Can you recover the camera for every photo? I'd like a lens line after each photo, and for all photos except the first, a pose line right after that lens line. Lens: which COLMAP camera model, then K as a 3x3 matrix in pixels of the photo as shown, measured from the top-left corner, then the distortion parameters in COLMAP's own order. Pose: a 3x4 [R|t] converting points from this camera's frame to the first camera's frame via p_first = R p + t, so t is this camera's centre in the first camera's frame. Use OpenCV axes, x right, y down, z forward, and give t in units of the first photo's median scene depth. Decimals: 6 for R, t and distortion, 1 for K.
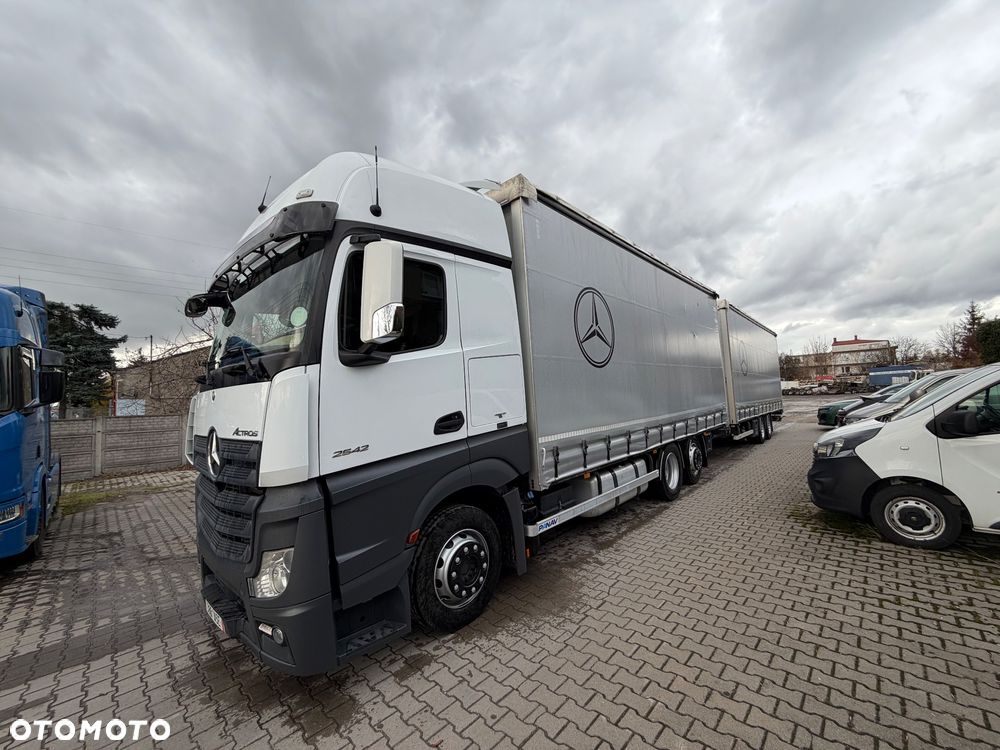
lens RADIAL K [[392.3, 0, 489.4], [0, 392.3, 374.4], [0, 0, 1]] dist [-0.001370, 0.000385]
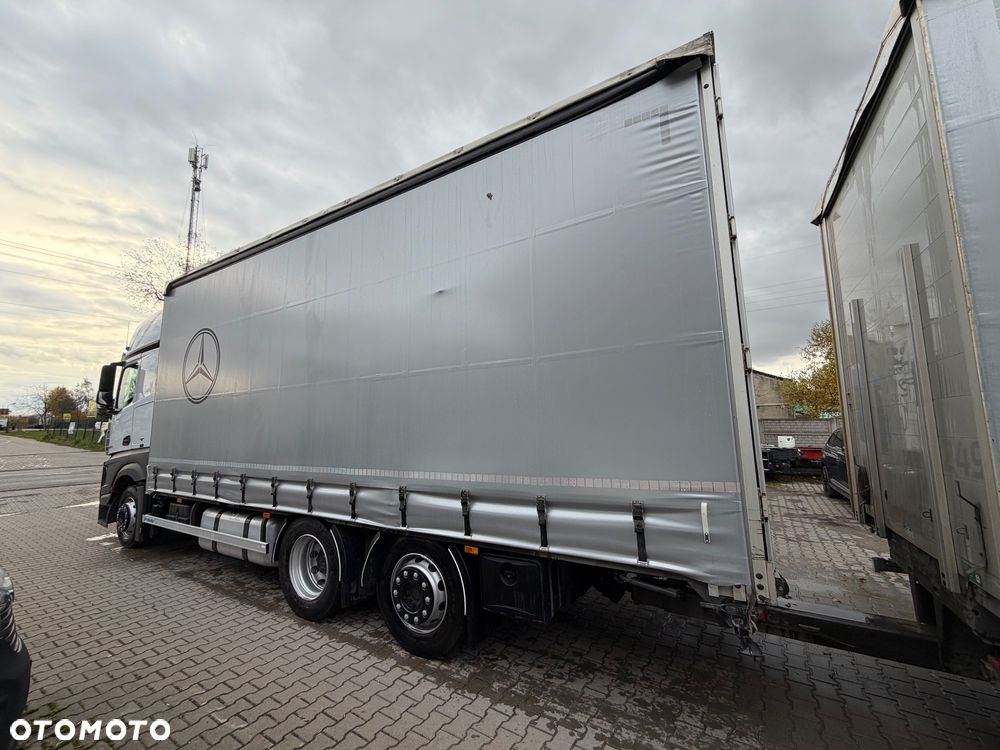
lens RADIAL K [[397.6, 0, 500.0], [0, 397.6, 375.0], [0, 0, 1]] dist [-0.001605, 0.000311]
pose [[0.231031, -0.074046, -0.970125, 1.451117], [0.064247, 0.996085, -0.060728, 0.022515], [0.970823, -0.048298, 0.234883, 1.487763]]
